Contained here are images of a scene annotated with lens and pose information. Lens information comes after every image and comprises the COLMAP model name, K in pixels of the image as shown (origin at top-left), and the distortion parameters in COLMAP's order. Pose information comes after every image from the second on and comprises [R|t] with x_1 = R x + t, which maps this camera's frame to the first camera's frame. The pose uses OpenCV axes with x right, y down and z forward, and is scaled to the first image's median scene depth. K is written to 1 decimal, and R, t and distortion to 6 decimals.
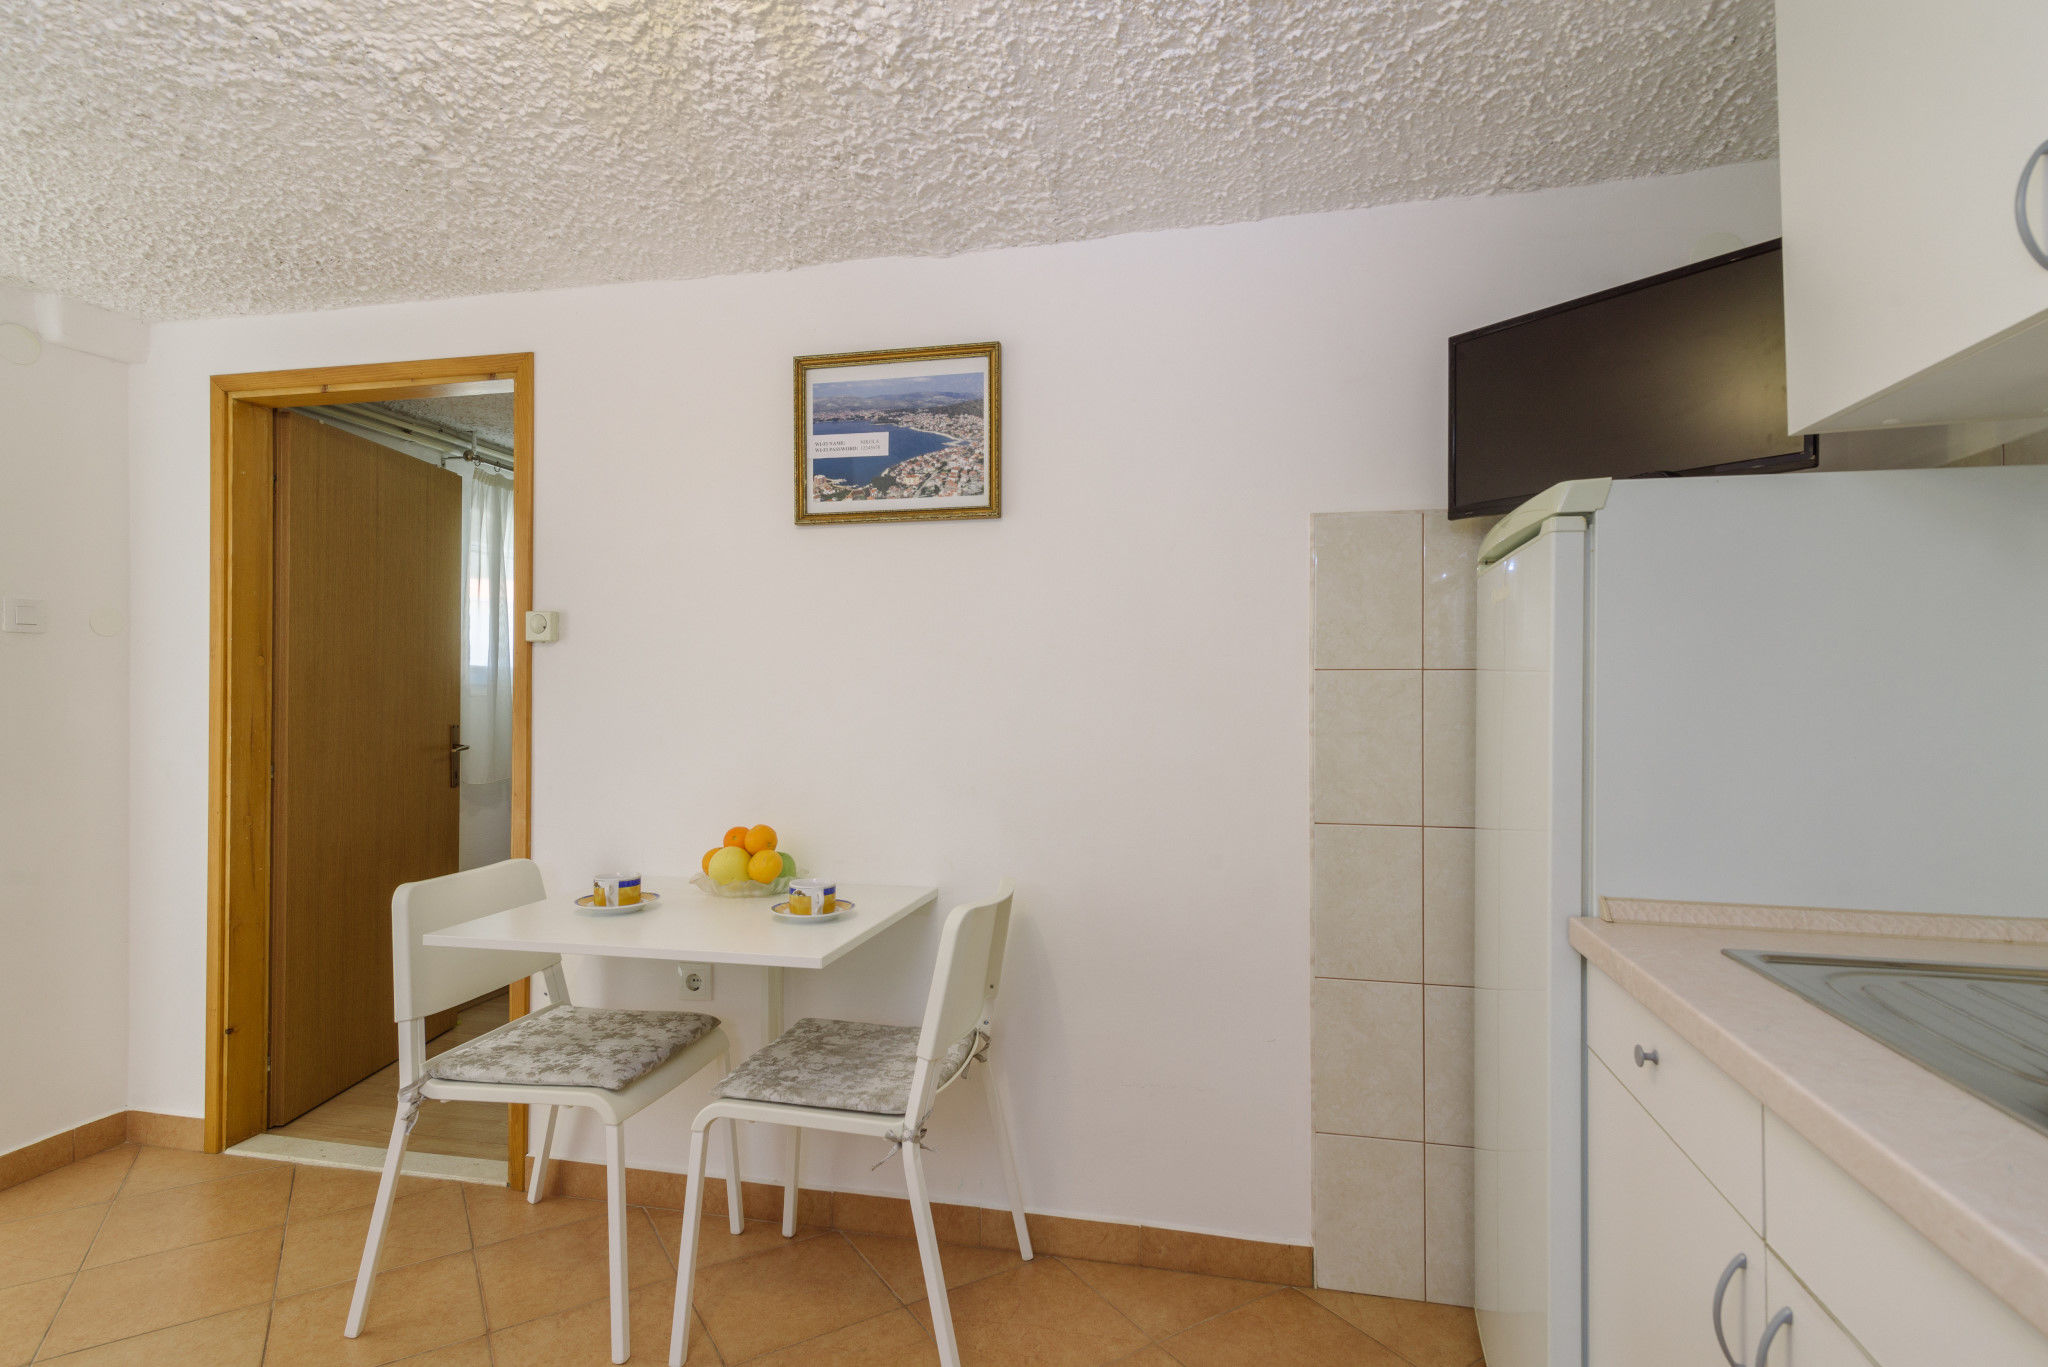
lens RADIAL K [[1029.3, 0, 1022.6], [0, 1029.3, 684.2], [0, 0, 1]] dist [-0.001130, -0.000036]
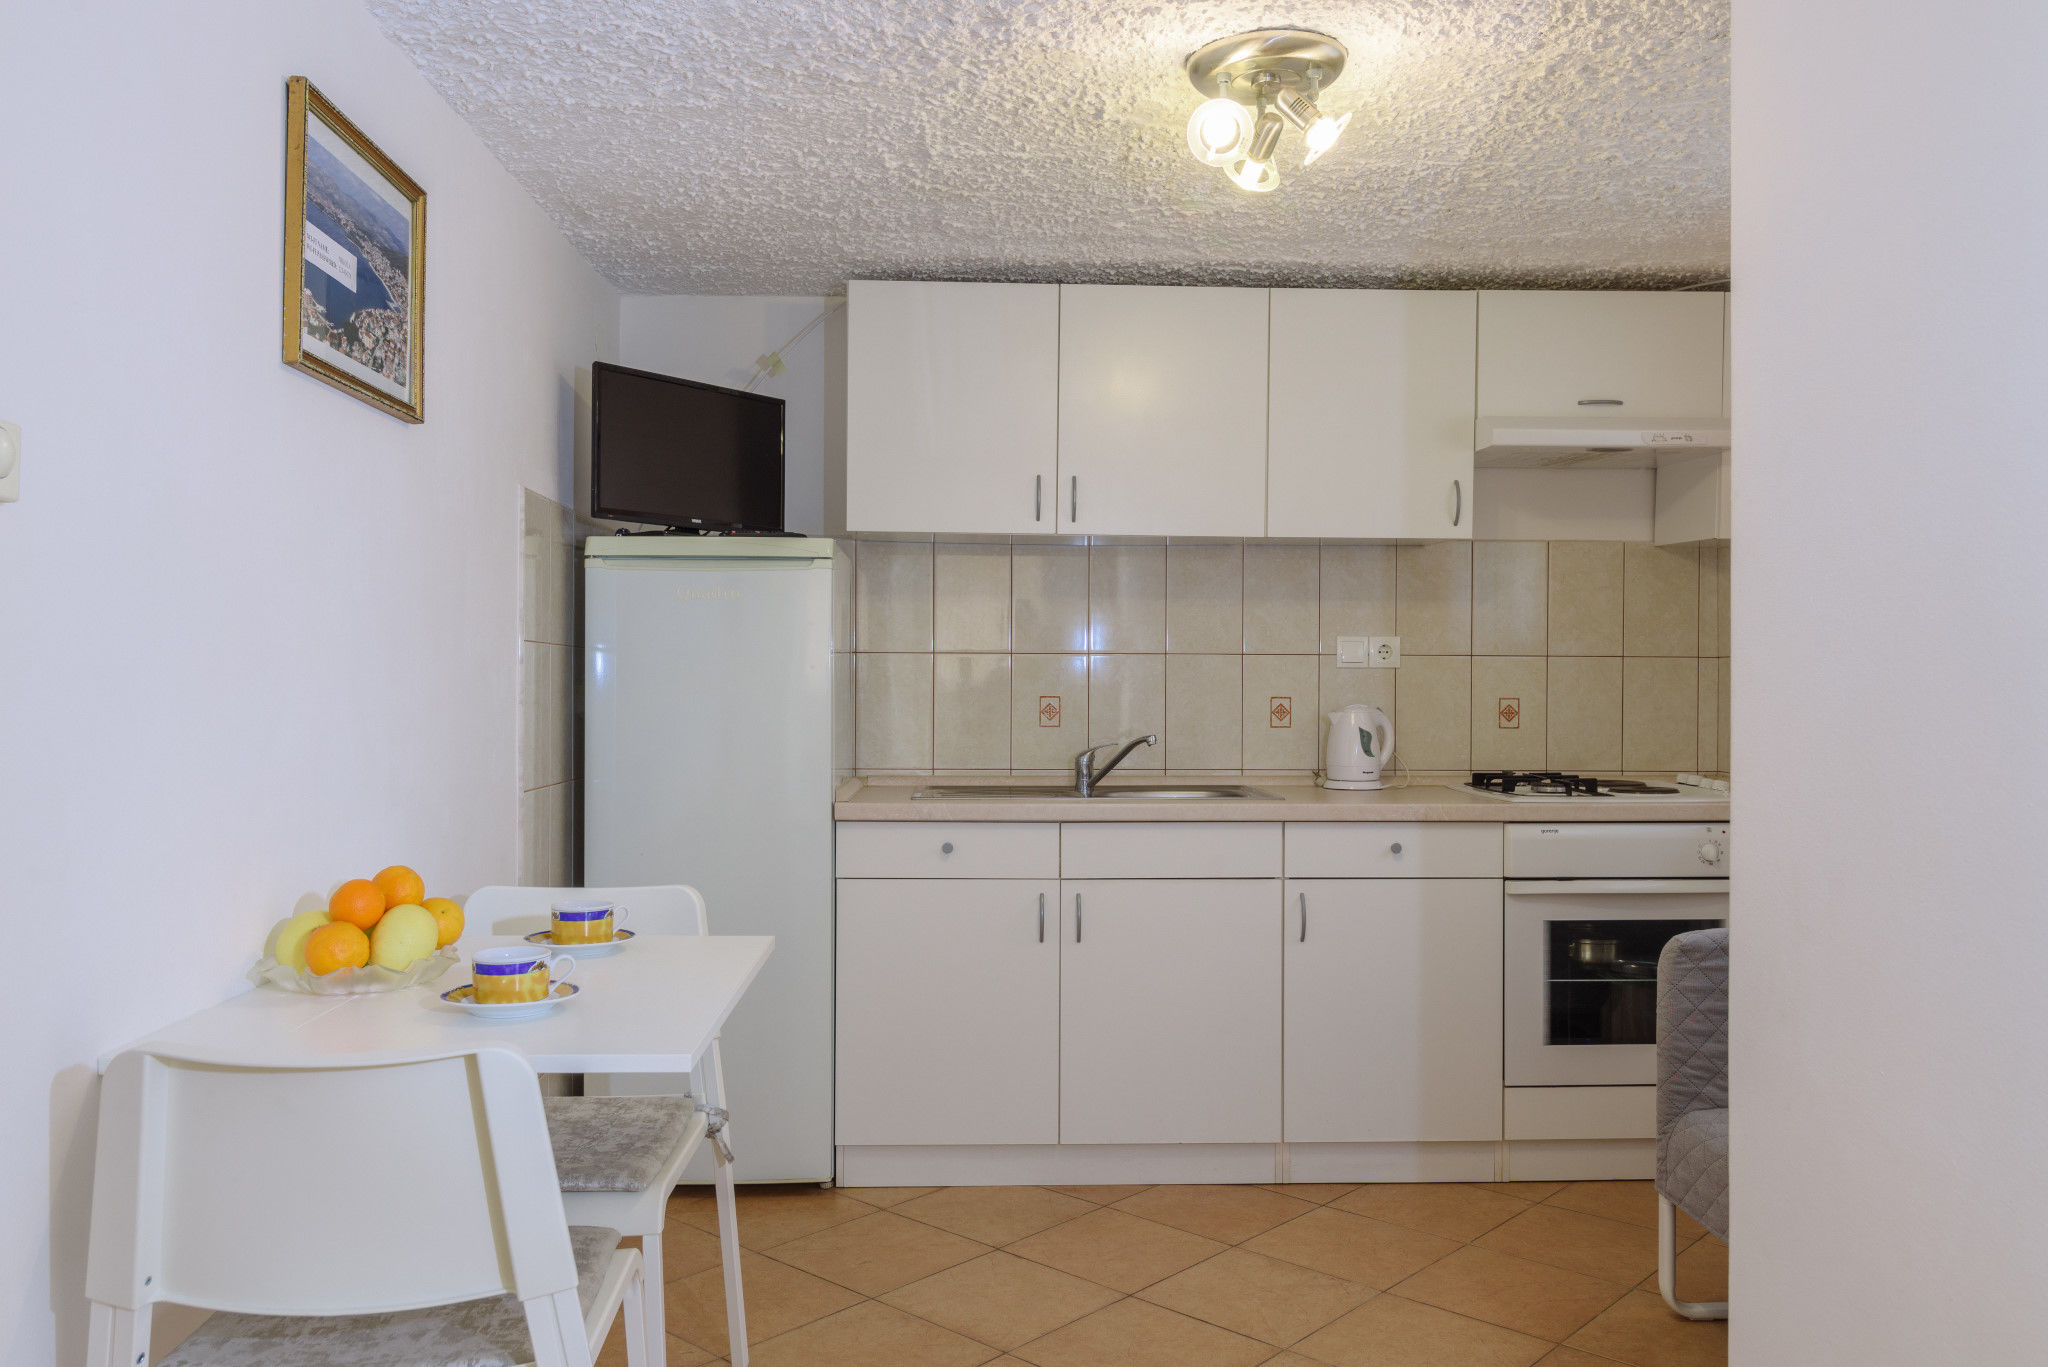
lens RADIAL K [[1606.4, 0, 1023.7], [0, 1606.4, 686.5], [0, 0, 1]] dist [0.002845, 0.000866]
pose [[-0.283985, 0.002852, 0.958824, -1.250752], [-0.012367, 0.999901, -0.006637, 0.030622], [-0.958749, -0.013743, -0.283922, 0.888228]]
